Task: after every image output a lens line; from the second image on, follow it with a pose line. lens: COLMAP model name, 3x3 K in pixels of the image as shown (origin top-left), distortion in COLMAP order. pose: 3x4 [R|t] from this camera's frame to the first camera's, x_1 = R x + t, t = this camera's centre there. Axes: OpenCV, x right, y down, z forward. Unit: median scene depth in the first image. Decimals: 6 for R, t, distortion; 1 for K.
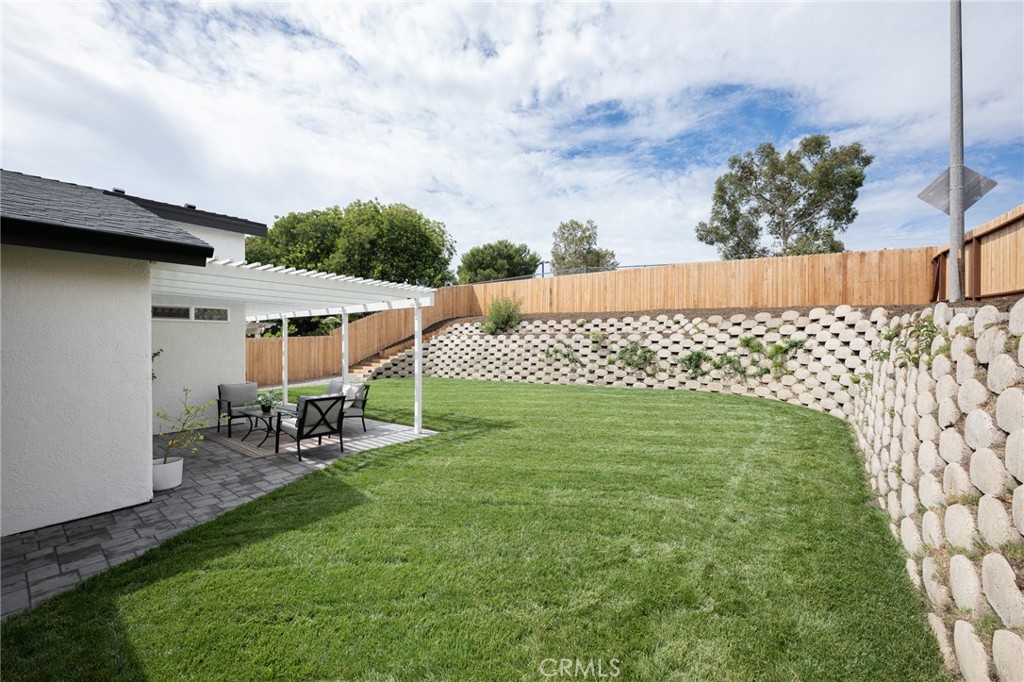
lens RADIAL K [[404.9, 0, 512.0], [0, 404.9, 341.0], [0, 0, 1]] dist [0.000703, 0.000190]
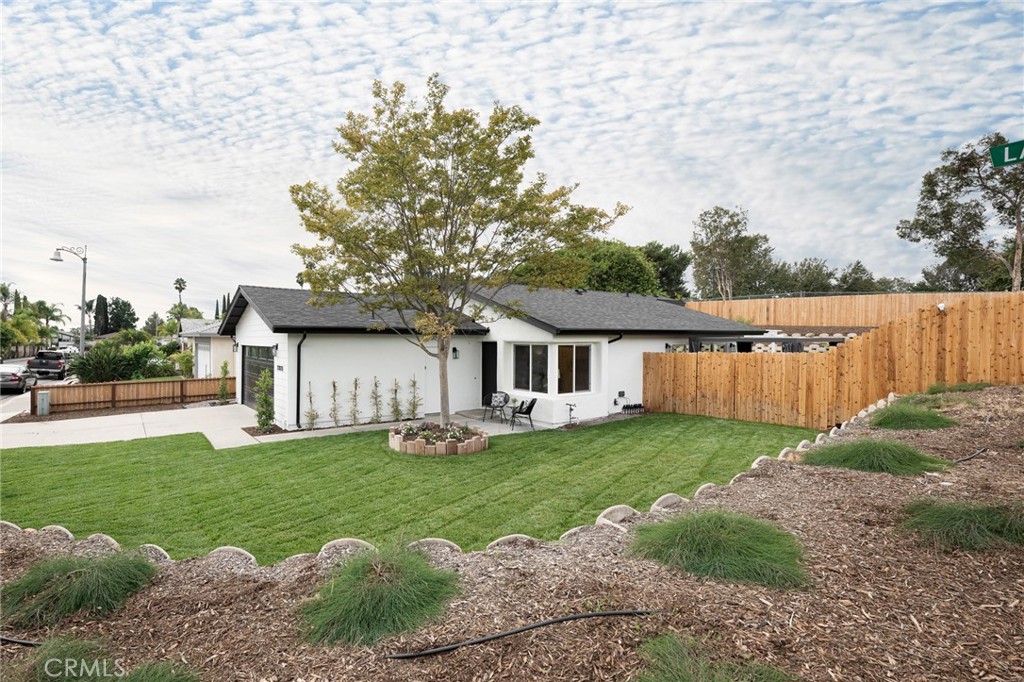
lens RADIAL K [[486.0, 0, 422.8], [0, 486.0, 337.3], [0, 0, 1]] dist [-0.000399, 0.000015]
pose [[0.945753, 0.001361, -0.324884, -0.727834], [-0.001798, 0.999998, -0.001046, -0.040840], [0.324882, 0.001573, 0.945753, -1.415149]]
